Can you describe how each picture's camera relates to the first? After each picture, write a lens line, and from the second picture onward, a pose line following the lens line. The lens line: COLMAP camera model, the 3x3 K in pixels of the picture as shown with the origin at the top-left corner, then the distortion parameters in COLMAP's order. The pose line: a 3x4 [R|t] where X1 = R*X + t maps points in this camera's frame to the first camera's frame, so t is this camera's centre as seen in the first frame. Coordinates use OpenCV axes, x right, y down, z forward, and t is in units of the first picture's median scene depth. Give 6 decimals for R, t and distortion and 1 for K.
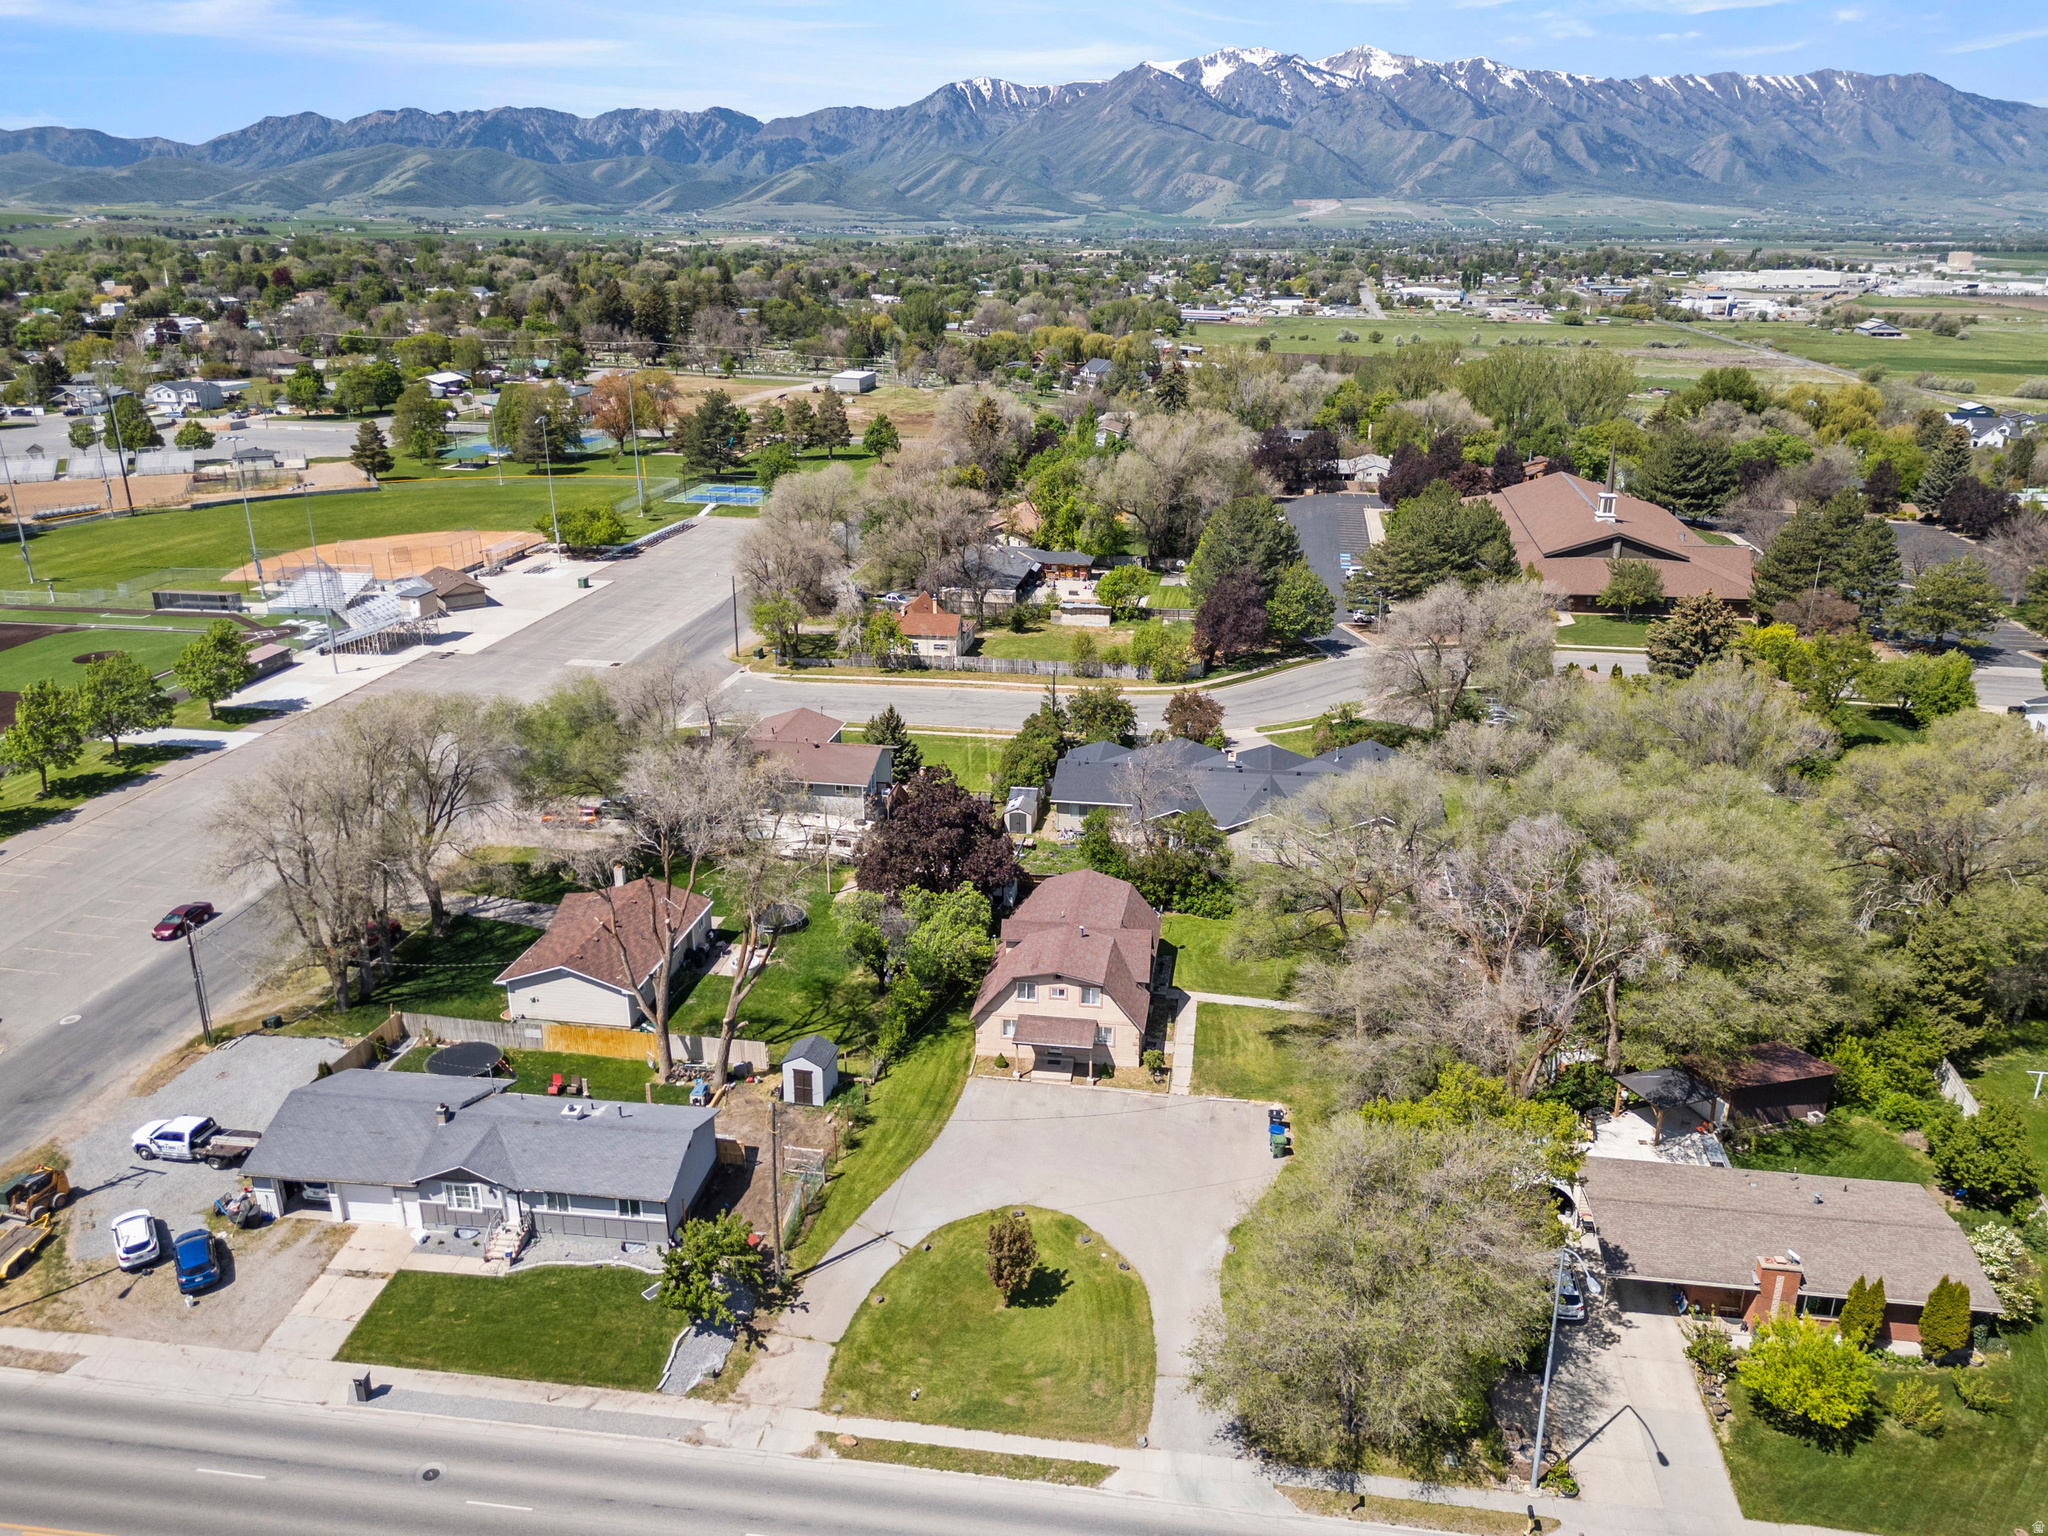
lens RADIAL K [[1535.7, 0, 1019.5], [0, 1535.7, 774.5], [0, 0, 1]] dist [0.056037, -0.008982]
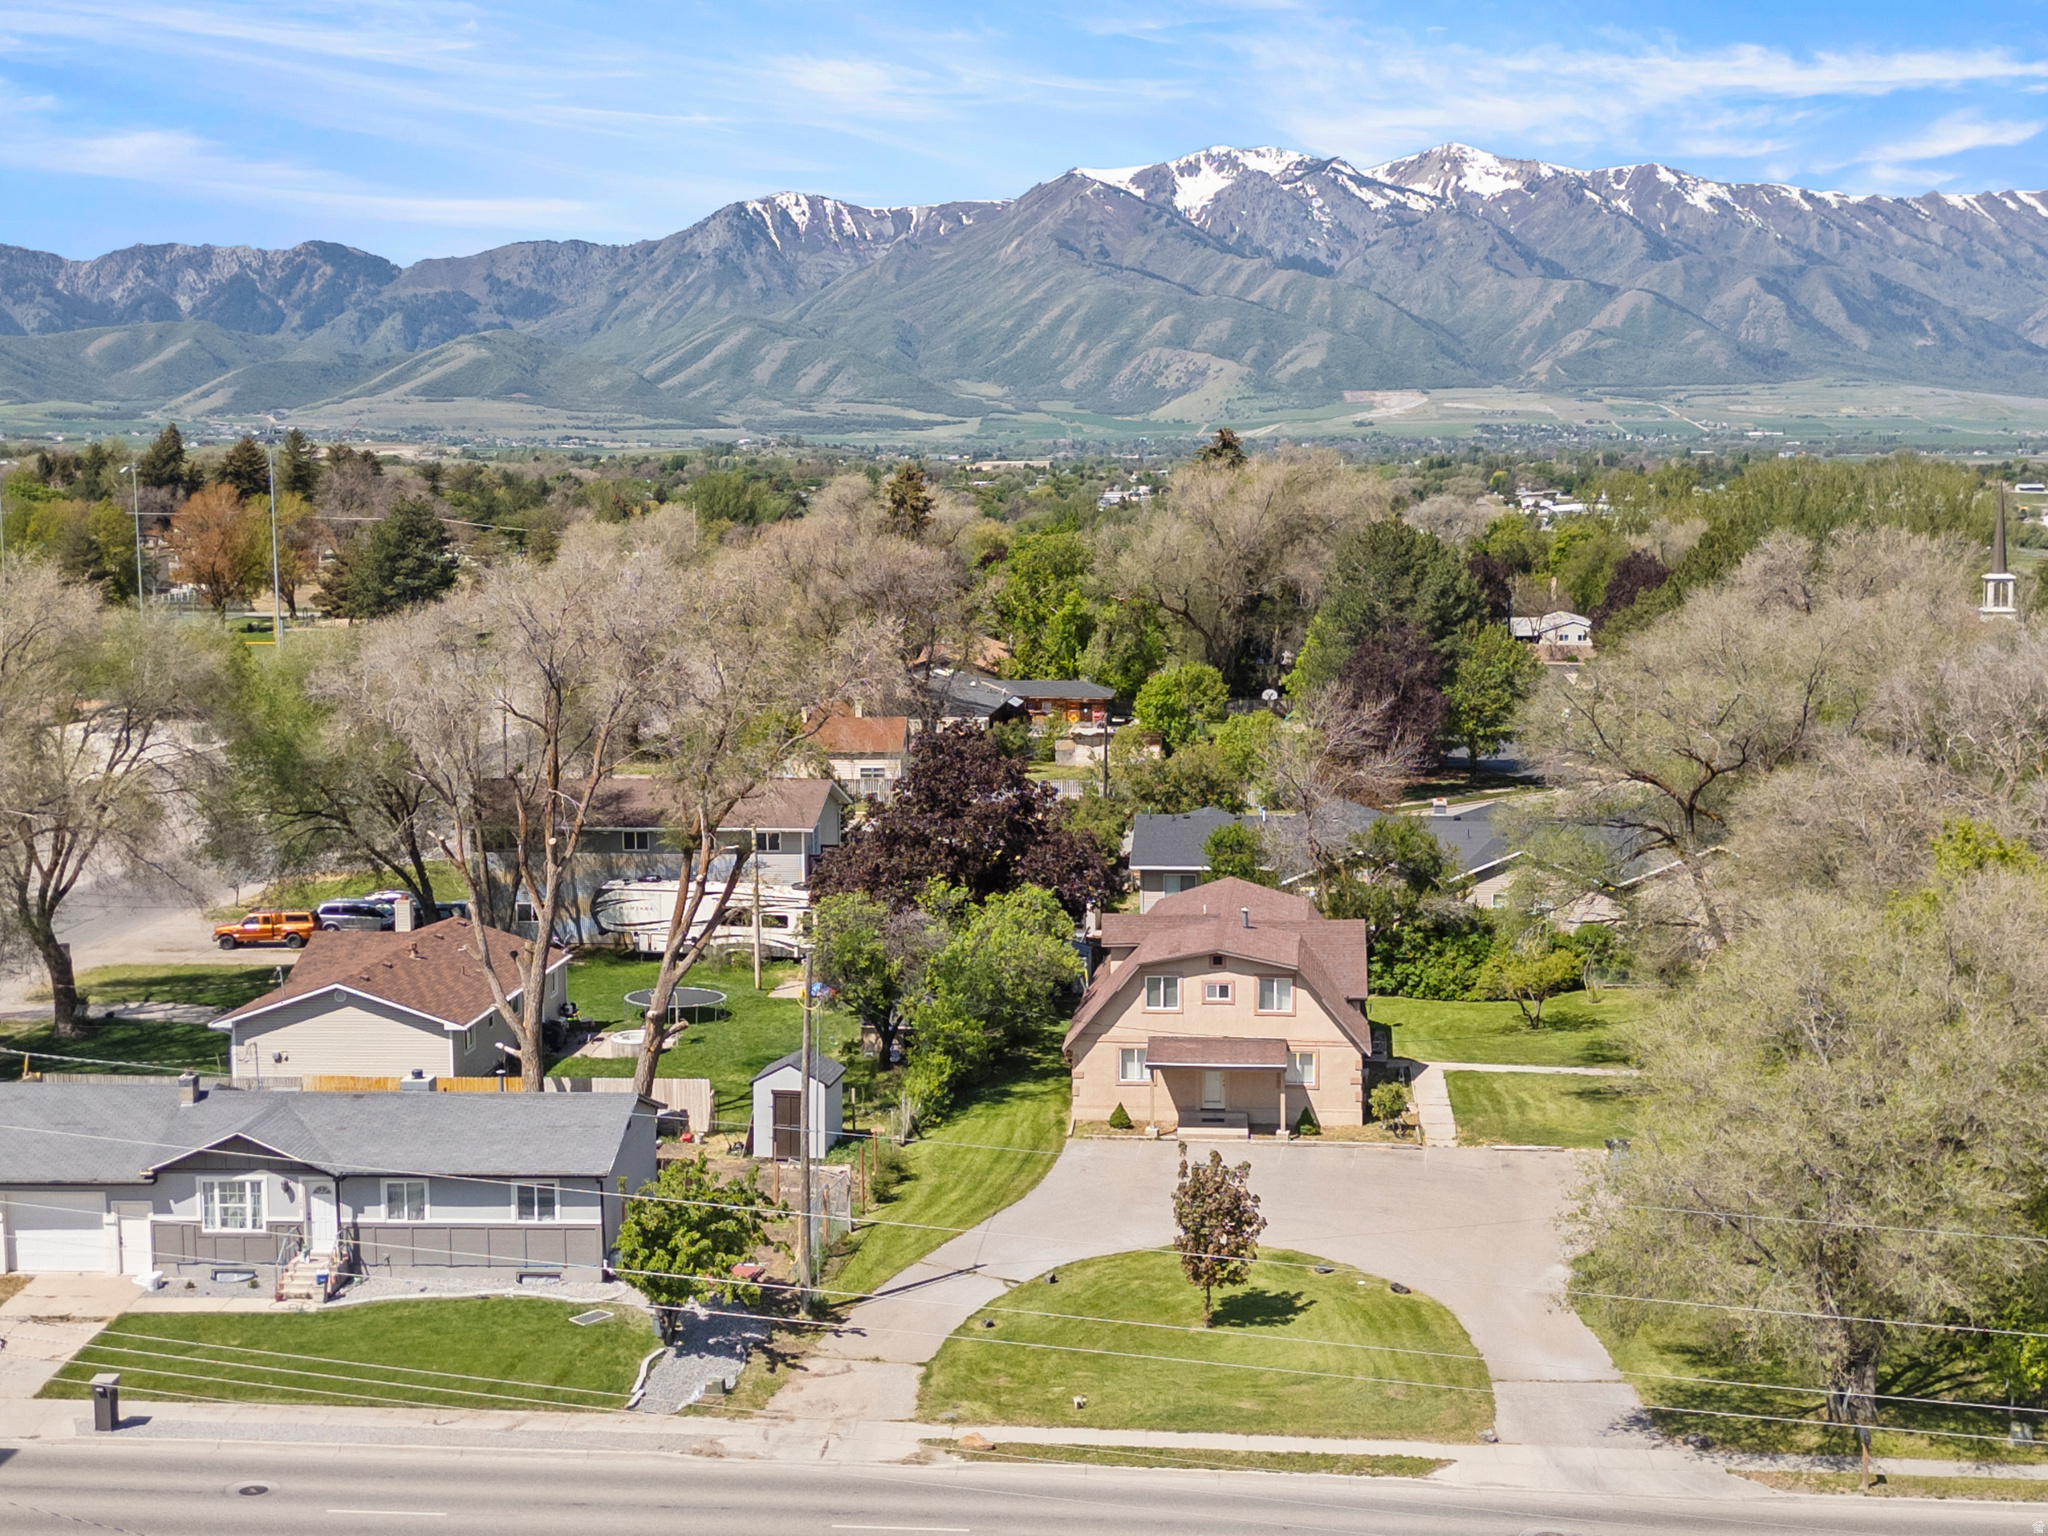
lens RADIAL K [[2905.9, 0, 1024.4], [0, 2905.9, 770.4], [0, 0, 1]] dist [0.096916, 0.000000]
pose [[0.998434, -0.012399, 0.054546, -0.111551], [0.024337, 0.974282, -0.224014, 0.321105], [-0.050366, 0.224991, 0.973058, -0.079638]]
